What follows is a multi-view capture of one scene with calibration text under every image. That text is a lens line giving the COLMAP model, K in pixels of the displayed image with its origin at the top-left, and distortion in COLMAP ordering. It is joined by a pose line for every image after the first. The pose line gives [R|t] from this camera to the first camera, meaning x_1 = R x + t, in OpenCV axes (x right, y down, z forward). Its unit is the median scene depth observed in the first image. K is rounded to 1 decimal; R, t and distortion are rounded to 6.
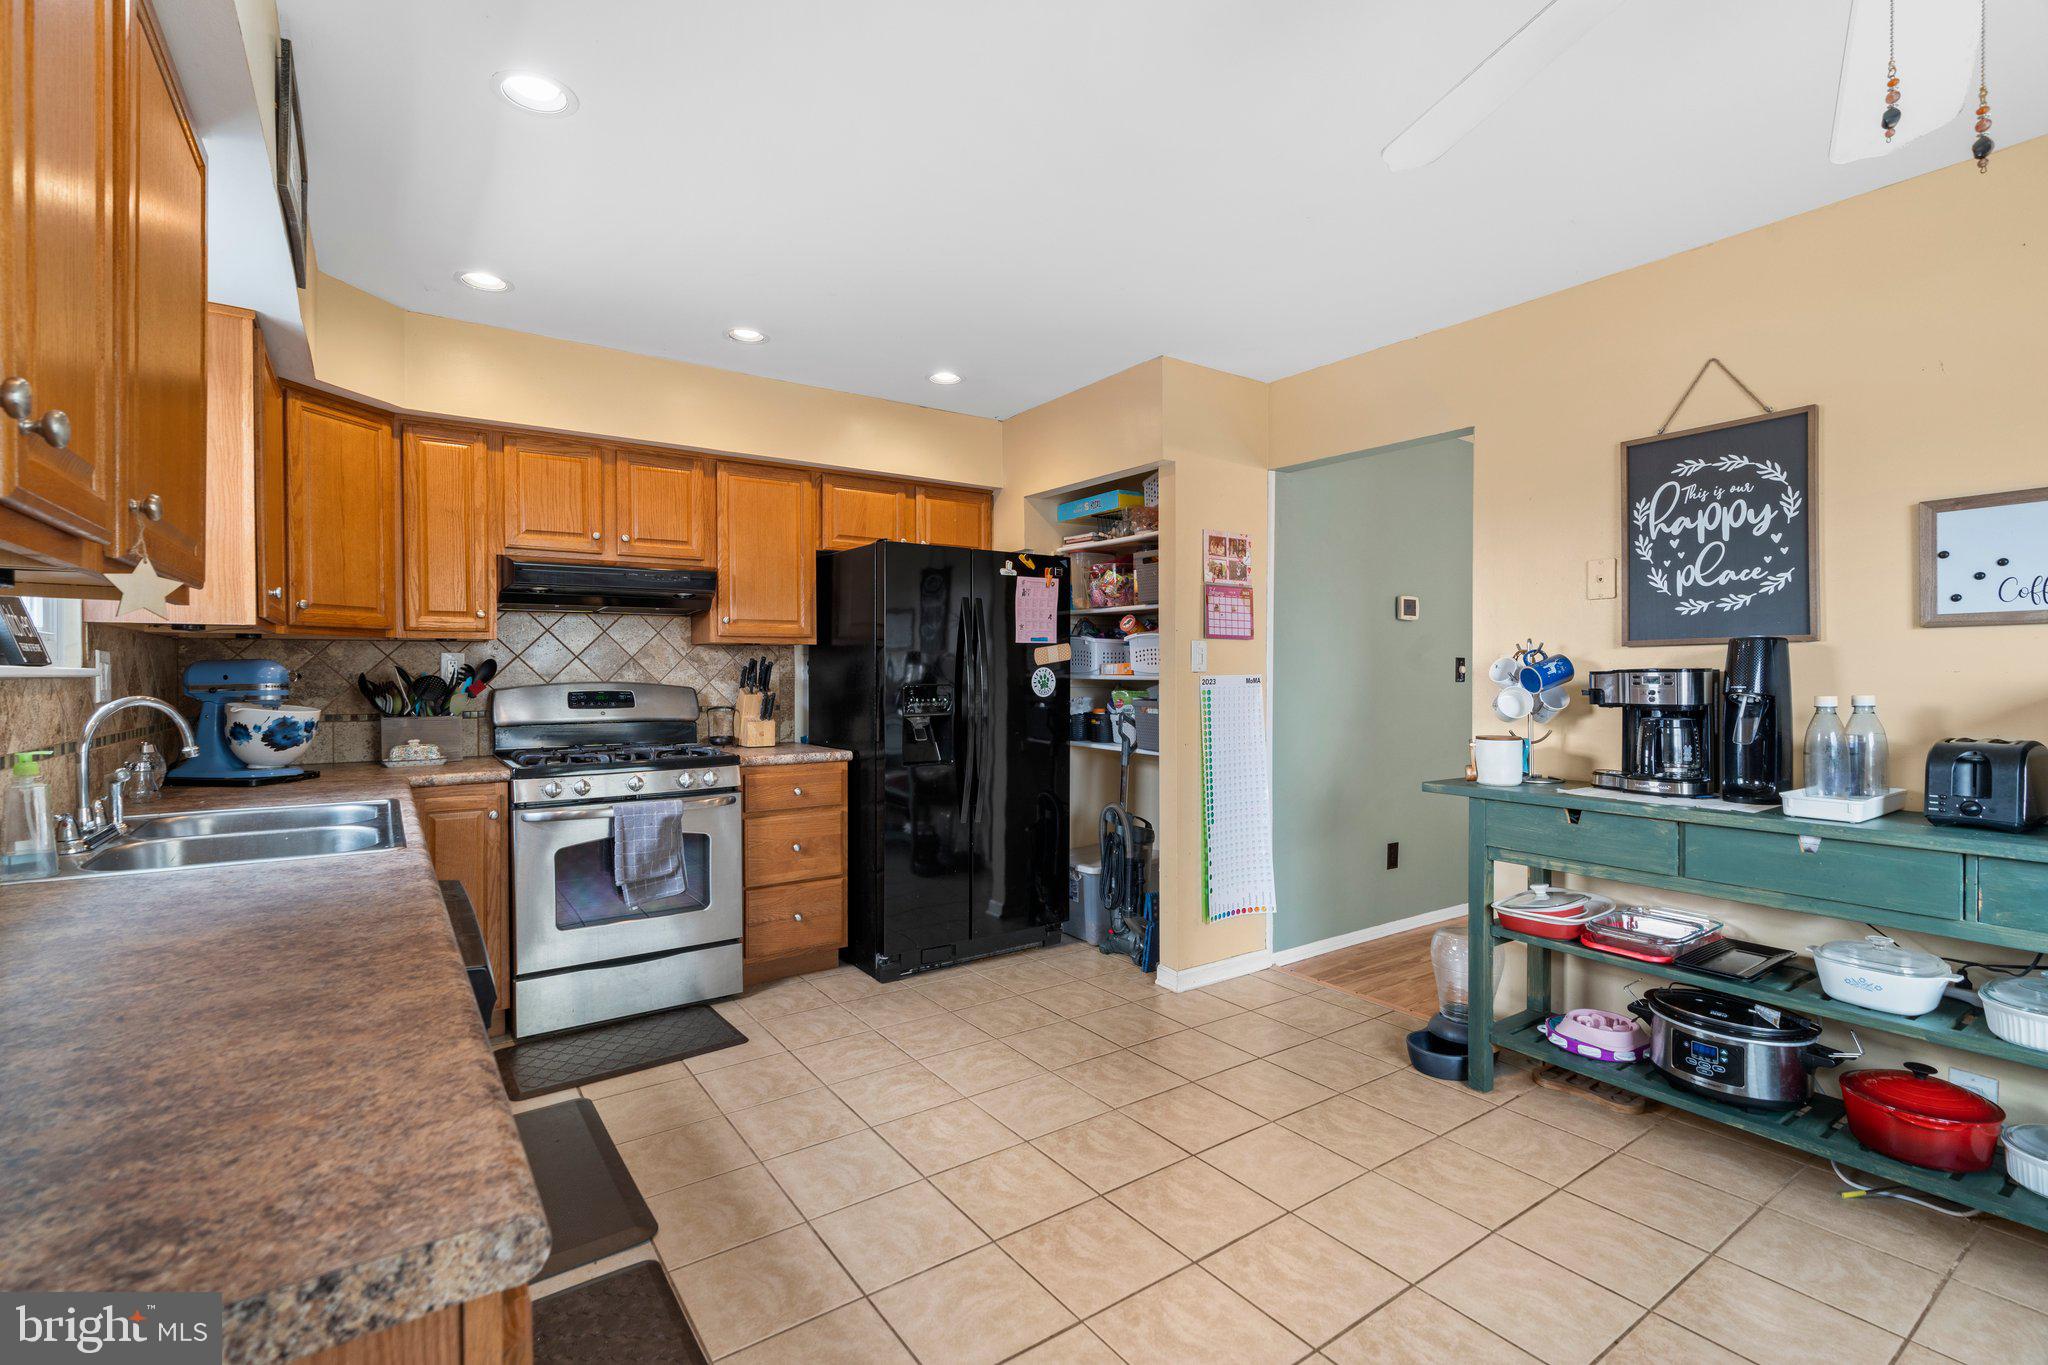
lens RADIAL K [[932.0, 0, 1029.3], [0, 932.0, 680.0], [0, 0, 1]] dist [-0.010709, 0.003809]
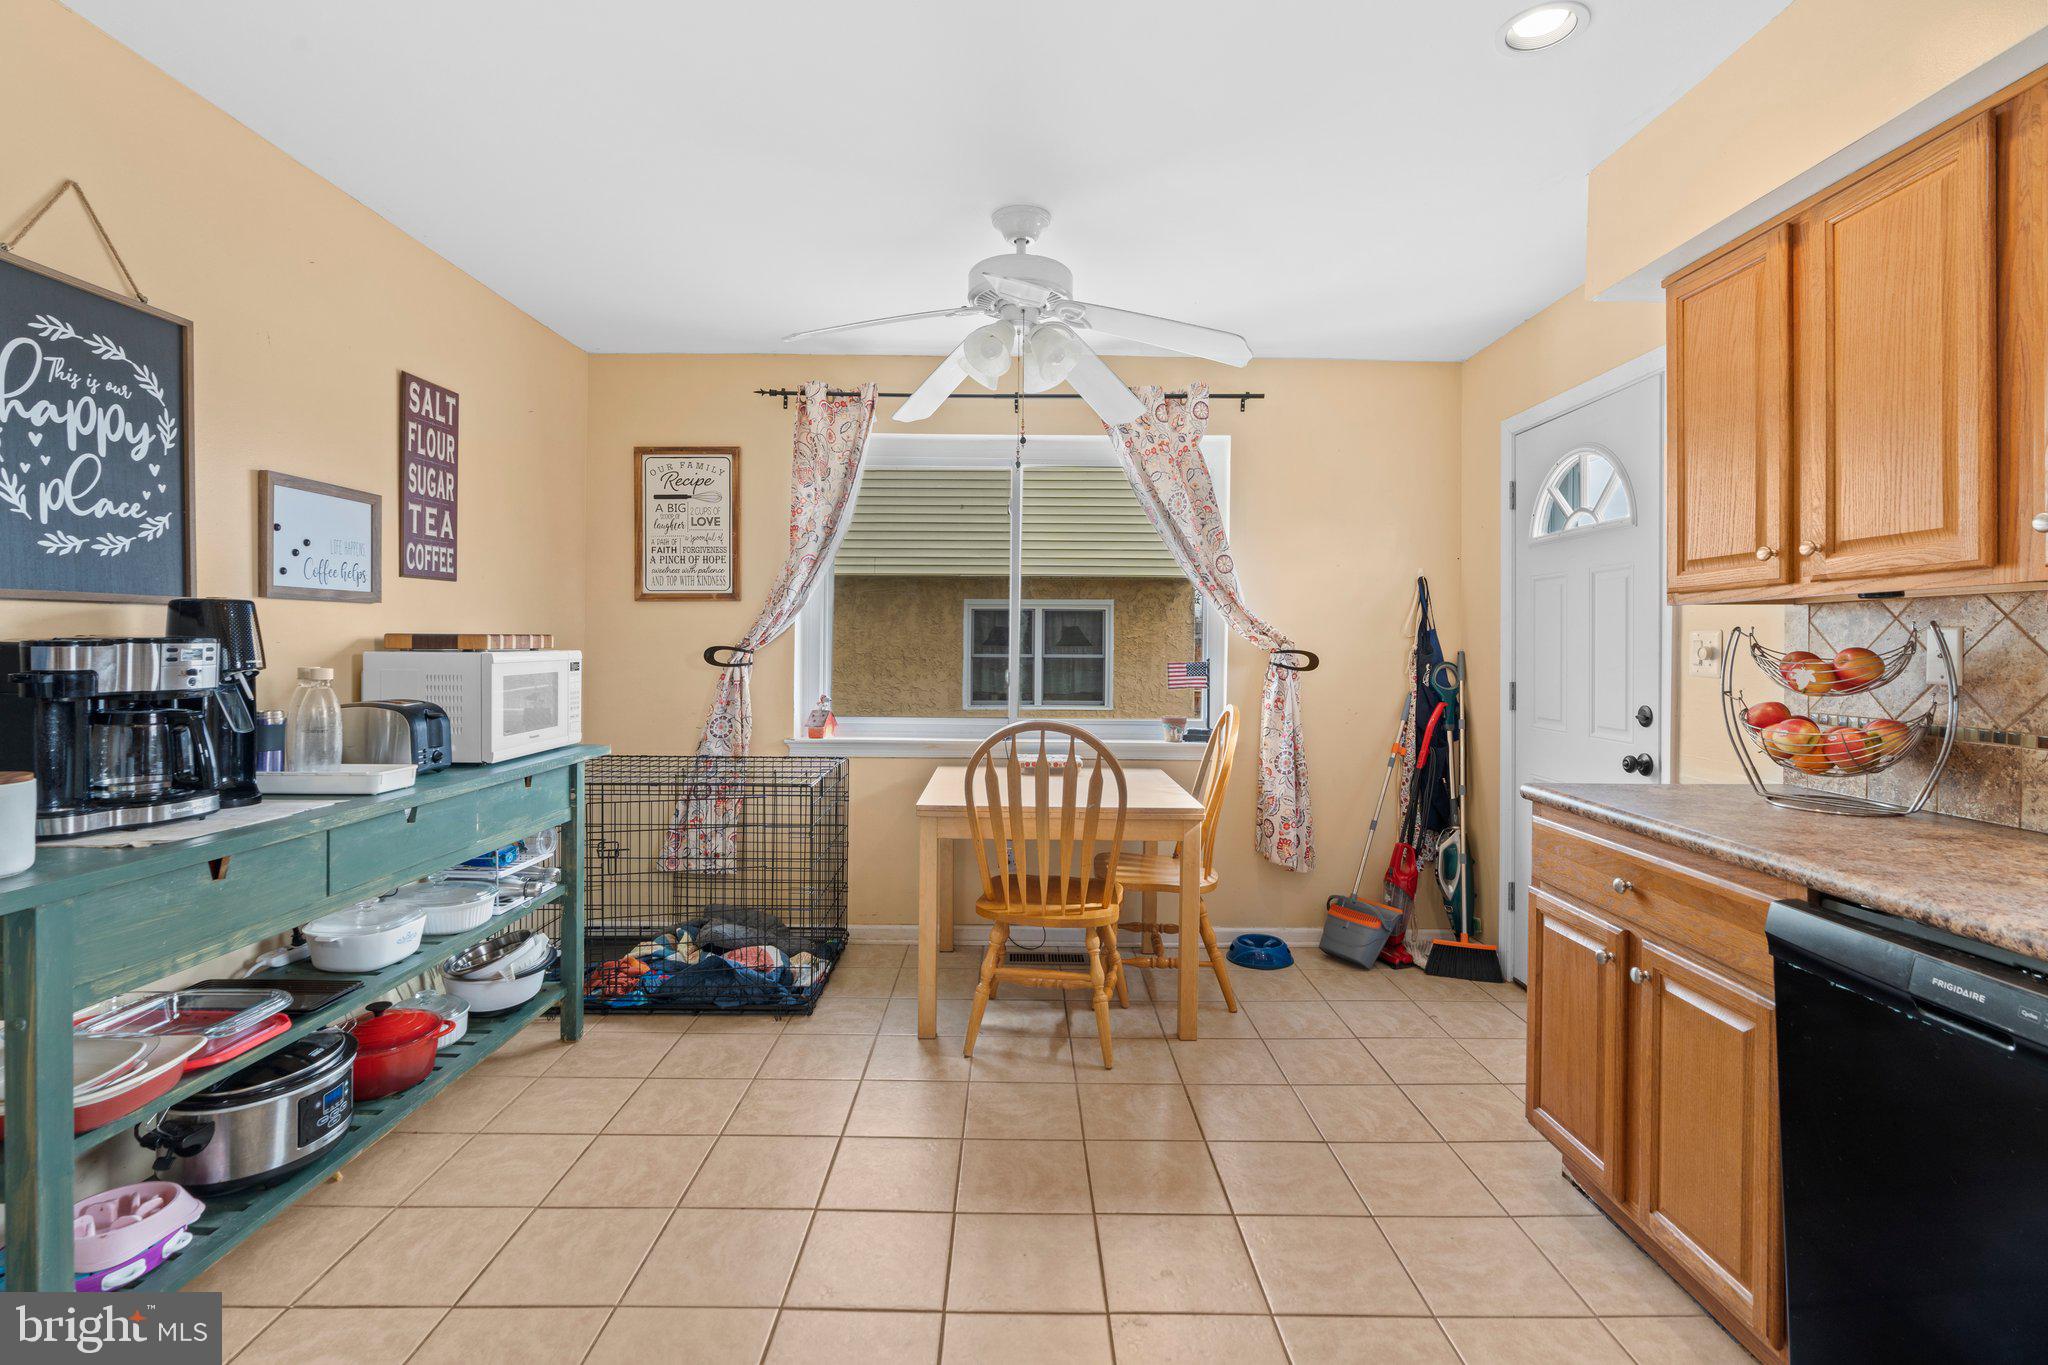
lens RADIAL K [[932.0, 0, 1006.0], [0, 932.0, 649.7], [0, 0, 1]] dist [-0.010709, 0.003809]
pose [[-0.809314, -0.007420, 0.587330, -0.193875], [-0.000469, 0.999928, 0.011986, -0.010194], [-0.587377, 0.009425, -0.809259, 1.022831]]
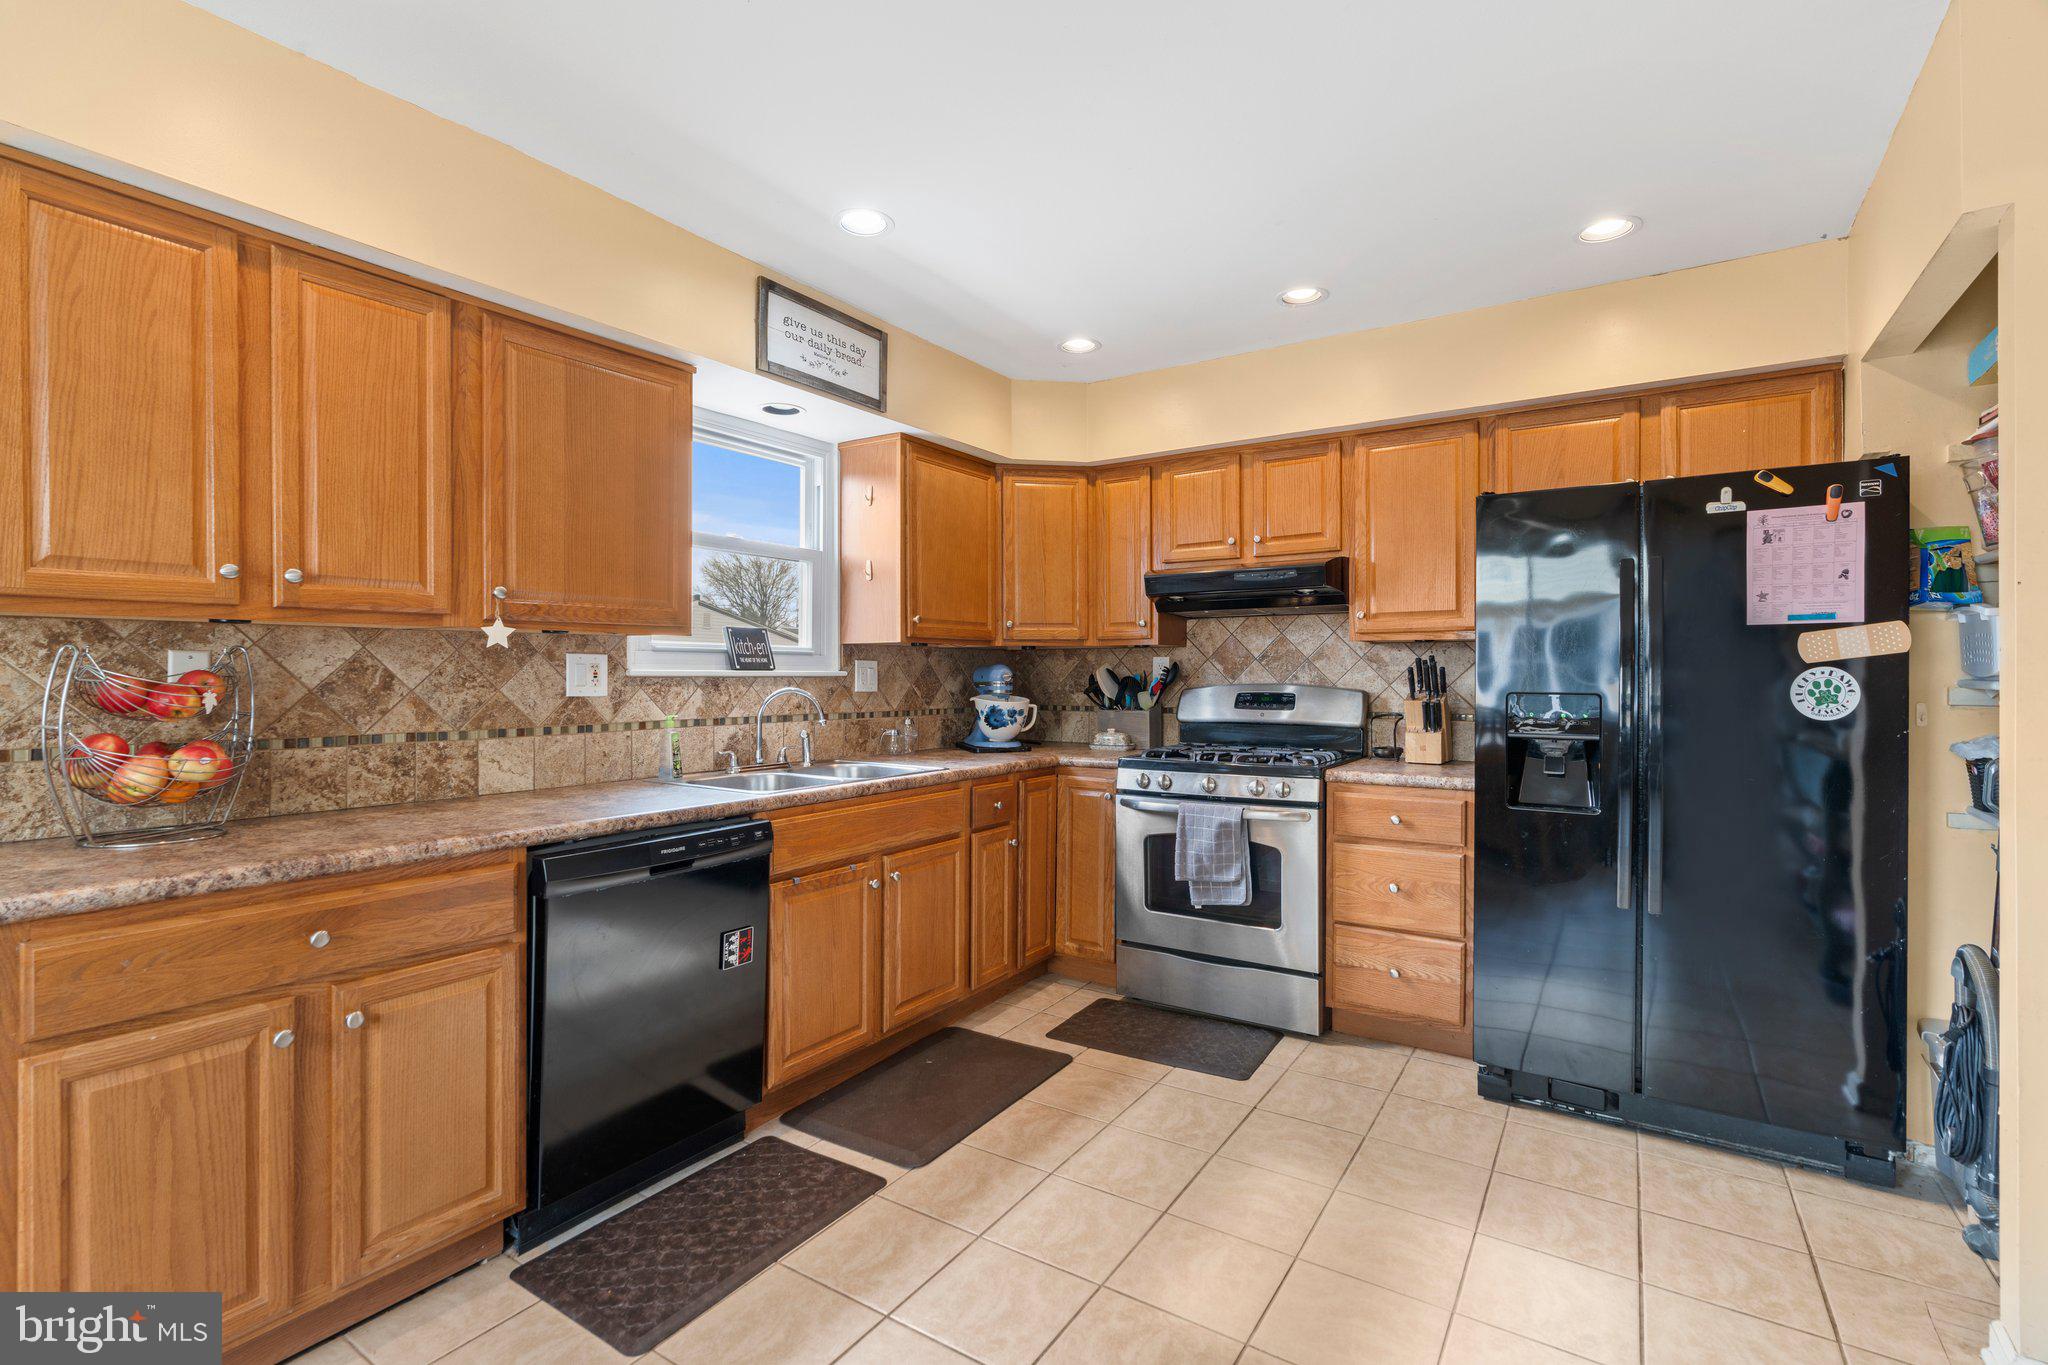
lens RADIAL K [[932.0, 0, 1016.4], [0, 932.0, 677.2], [0, 0, 1]] dist [-0.010709, 0.003809]
pose [[0.355225, 0.005905, -0.934762, 0.484001], [-0.009008, 0.999955, 0.002894, -0.006534], [0.934737, 0.007392, 0.355263, 0.483060]]
